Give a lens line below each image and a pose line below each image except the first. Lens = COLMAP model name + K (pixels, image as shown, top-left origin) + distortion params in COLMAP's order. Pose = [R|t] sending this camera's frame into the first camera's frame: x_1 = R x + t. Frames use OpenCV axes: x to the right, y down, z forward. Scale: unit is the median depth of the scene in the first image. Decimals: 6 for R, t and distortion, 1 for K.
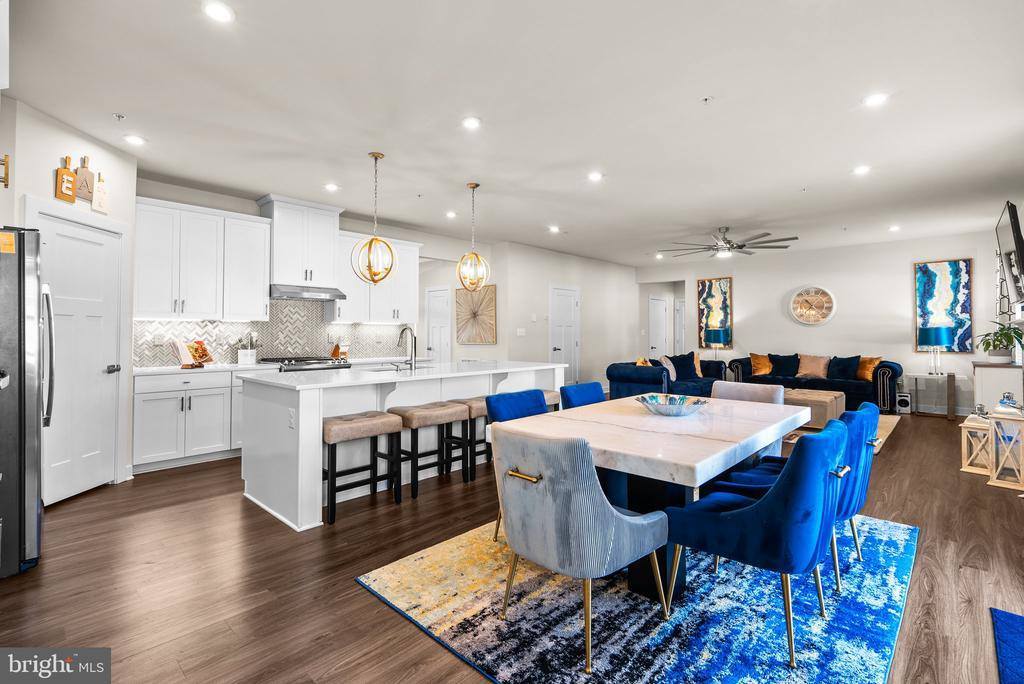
lens RADIAL K [[466.6, 0, 504.3], [0, 466.6, 326.3], [0, 0, 1]] dist [-0.003403, -0.000238]
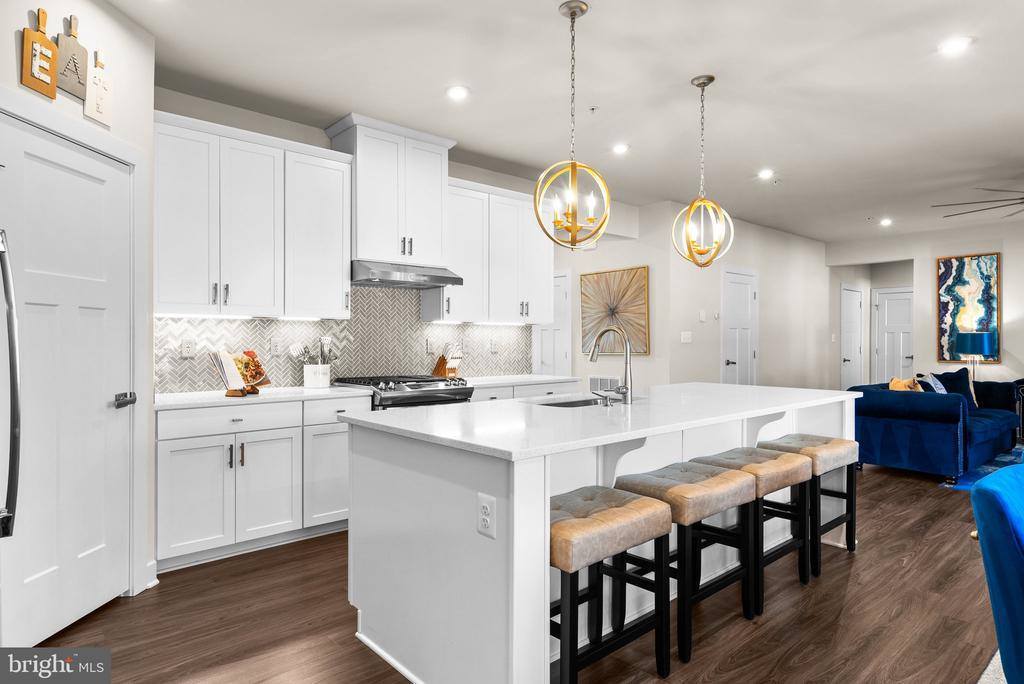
lens RADIAL K [[584.2, 0, 513.1], [0, 584.2, 343.8], [0, 0, 1]] dist [0.001785, 0.003325]
pose [[0.996035, 0.000386, -0.088958, -0.216747], [0.001547, 0.999764, 0.021659, 0.005501], [0.088945, -0.021711, 0.995800, 0.235847]]
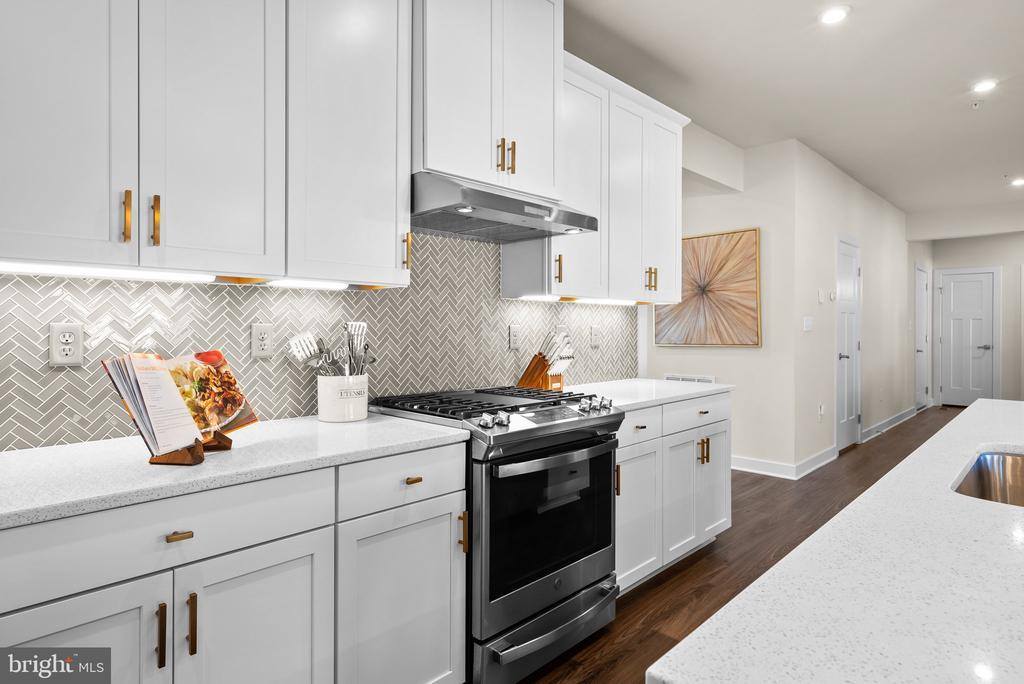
lens RADIAL K [[584.2, 0, 519.2], [0, 584.2, 326.6], [0, 0, 1]] dist [0.001785, 0.003325]
pose [[0.999944, 0.000424, -0.010570, -0.424327], [-0.000277, 0.999903, 0.013921, 0.010947], [0.010575, -0.013917, 0.999847, 0.593349]]
